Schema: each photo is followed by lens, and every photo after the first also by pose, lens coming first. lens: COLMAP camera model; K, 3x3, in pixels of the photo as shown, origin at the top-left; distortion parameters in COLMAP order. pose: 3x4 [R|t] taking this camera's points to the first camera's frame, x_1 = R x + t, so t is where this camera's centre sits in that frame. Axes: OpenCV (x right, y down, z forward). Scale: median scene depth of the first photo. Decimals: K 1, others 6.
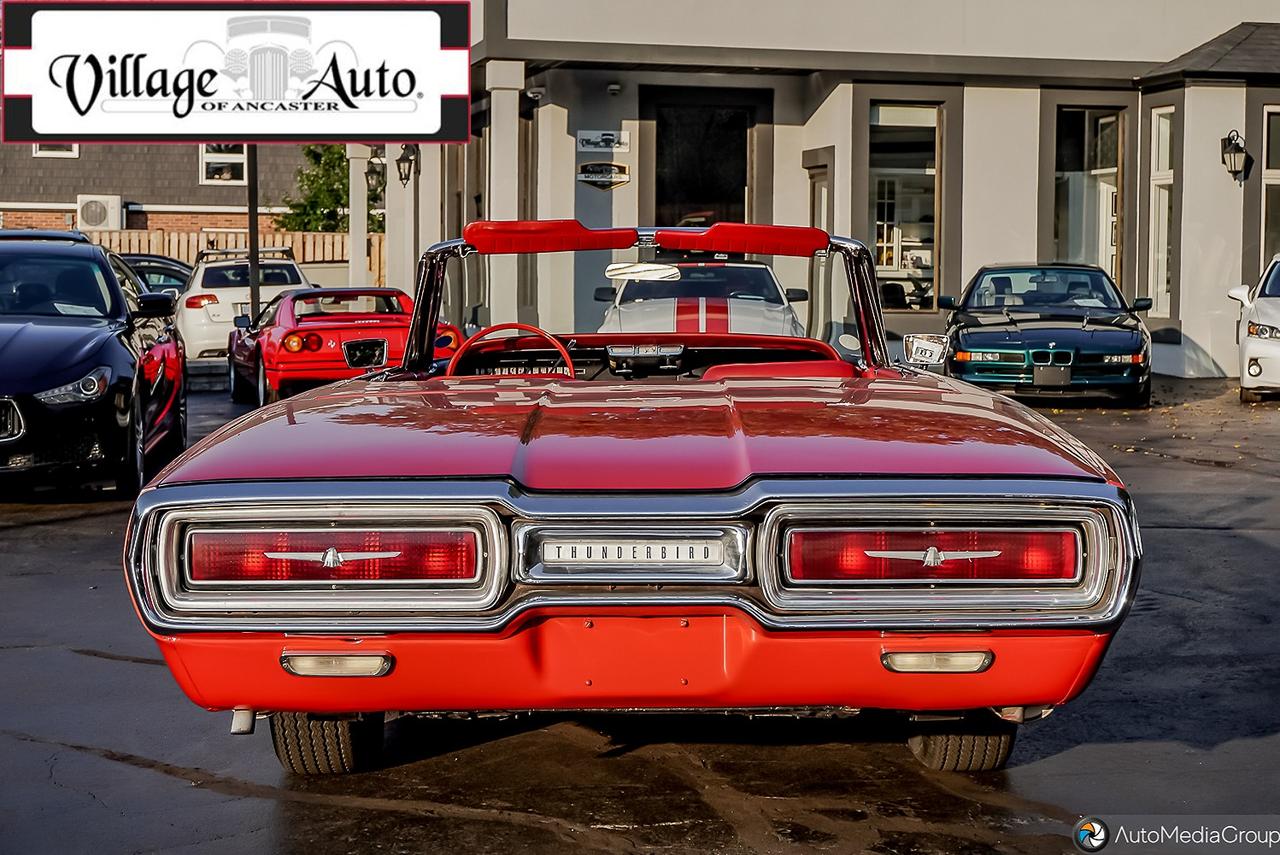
lens RADIAL K [[2204.4, 0, 632.7], [0, 2204.4, 432.5], [0, 0, 1]] dist [0.017535, 0.000000]
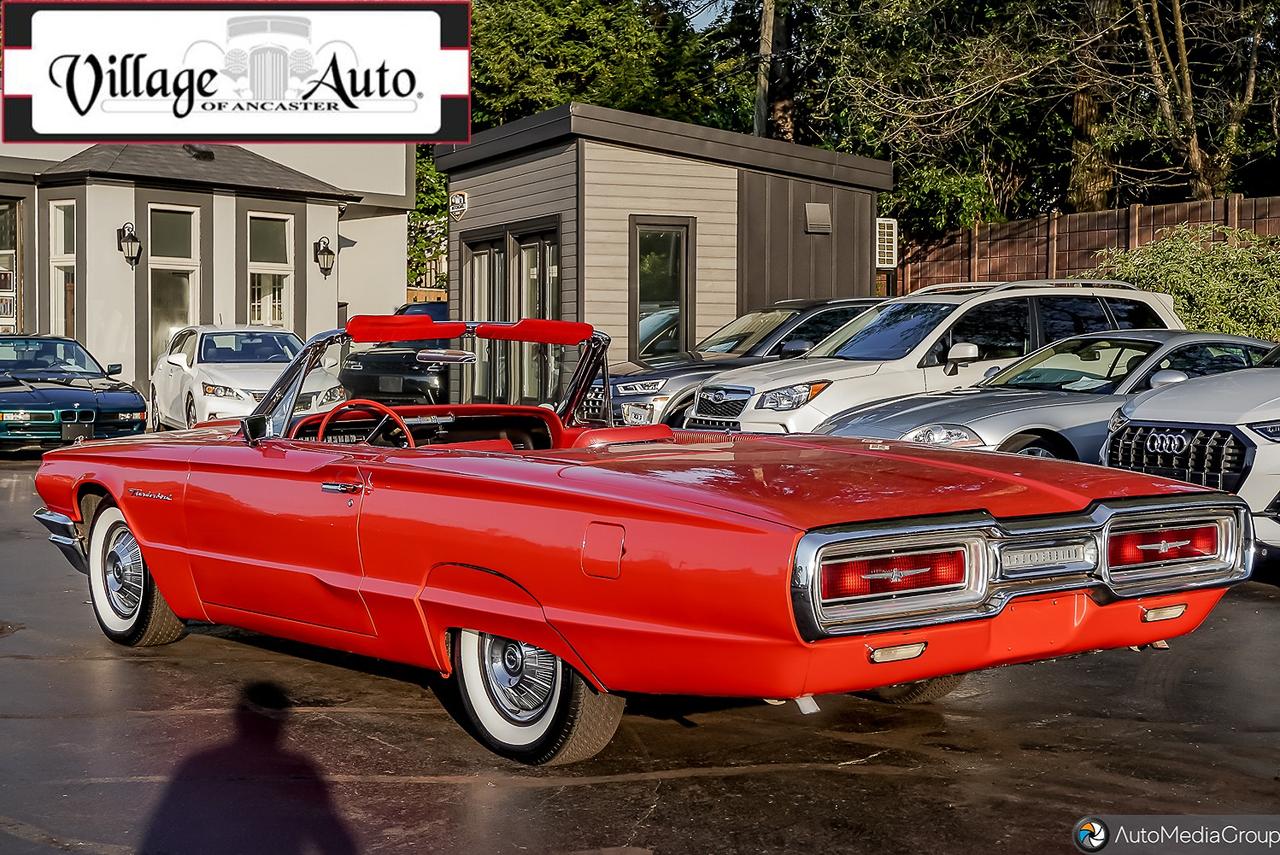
lens RADIAL K [[1907.0, 0, 620.3], [0, 1907.0, 441.7], [0, 0, 1]] dist [0.016722, 0.000000]
pose [[0.788608, -0.029311, 0.614197, -0.151346], [0.039531, 0.999214, -0.003072, -0.004573], [-0.613624, 0.026702, 0.789147, 0.023006]]
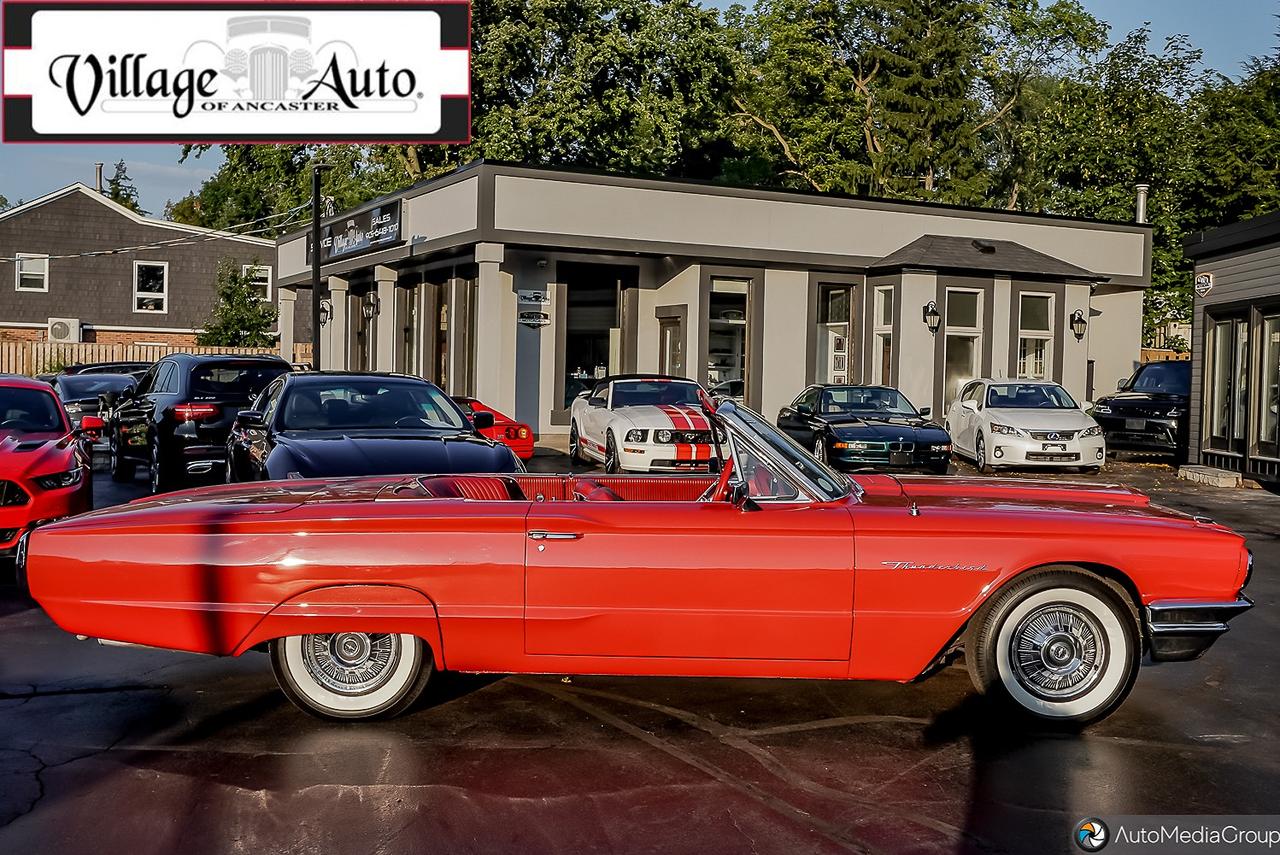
lens RADIAL K [[1376.8, 0, 617.1], [0, 1376.8, 432.1], [0, 0, 1]] dist [0.000482, 0.000000]
pose [[0.977420, 0.005866, 0.211226, -0.158940], [0.000135, 0.999597, -0.028387, -0.012668], [-0.211307, 0.027775, 0.977025, 0.066801]]
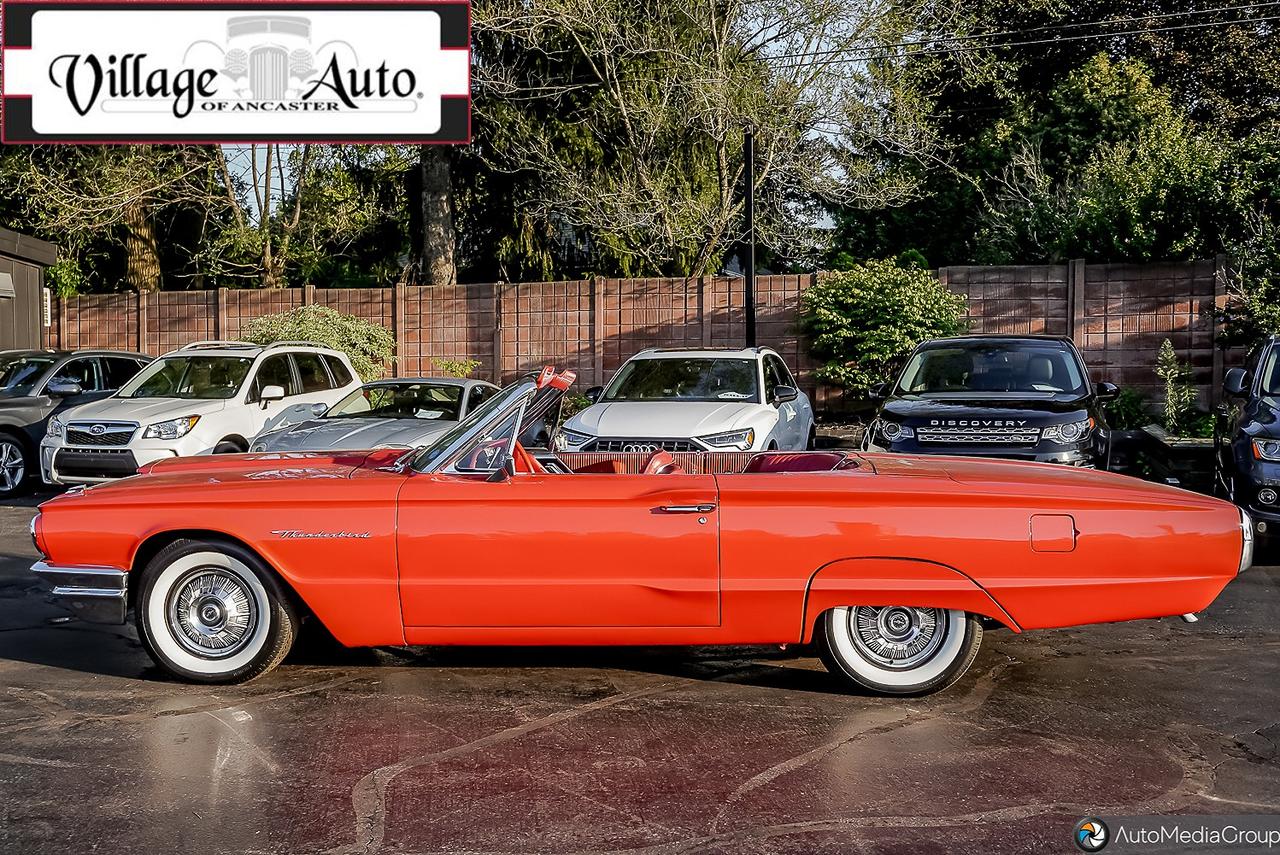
lens RADIAL K [[1287.0, 0, 588.7], [0, 1287.0, 441.1], [0, 0, 1]] dist [0.006048, 0.000000]
pose [[0.106125, -0.040036, 0.993546, -0.228663], [0.064833, 0.997342, 0.033264, -0.018475], [-0.992237, 0.060884, 0.108439, 0.227236]]
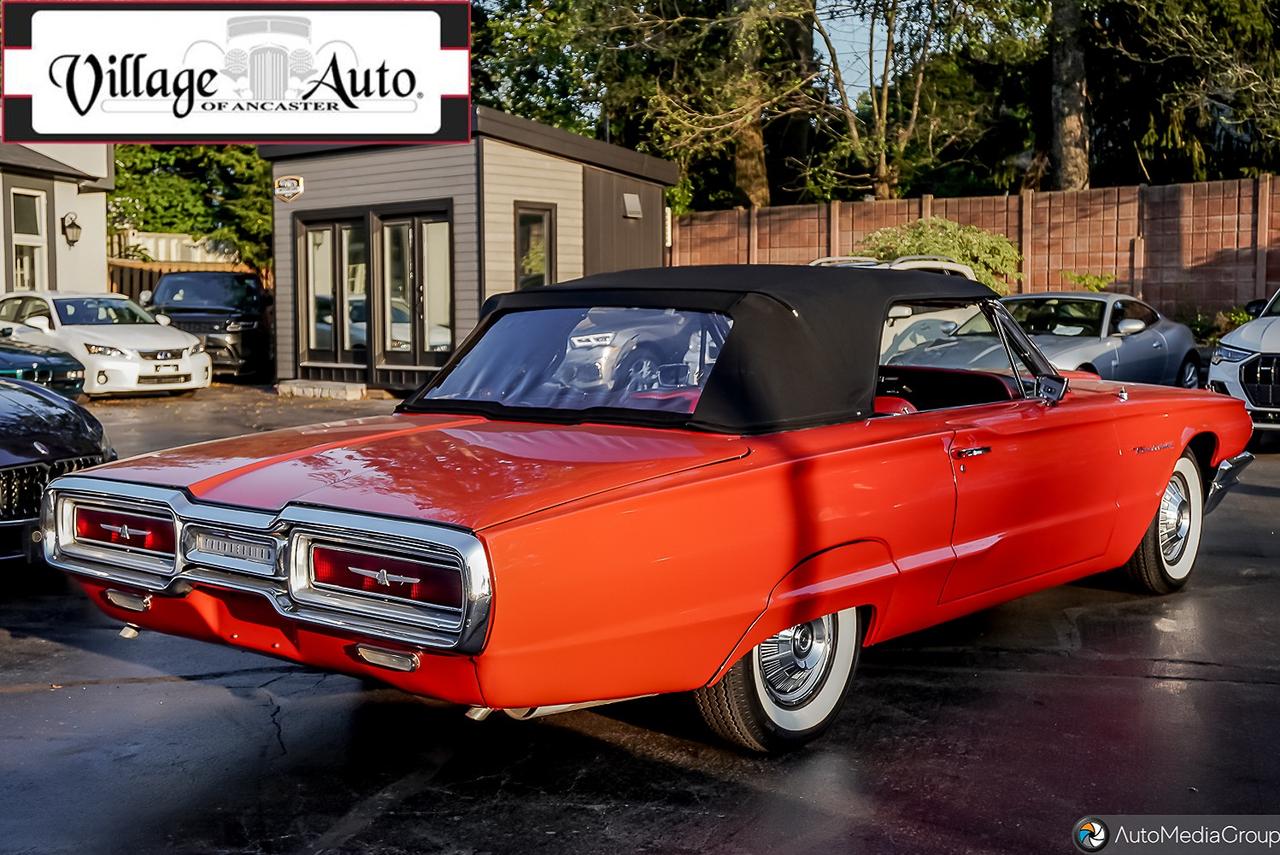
lens RADIAL K [[1496.2, 0, 627.2], [0, 1496.2, 436.6], [0, 0, 1]] dist [0.022873, 0.000000]
pose [[0.472471, -0.077731, 0.877912, -0.302015], [0.064240, 0.996491, 0.053657, -0.017577], [-0.879002, 0.031046, 0.475806, 0.222849]]
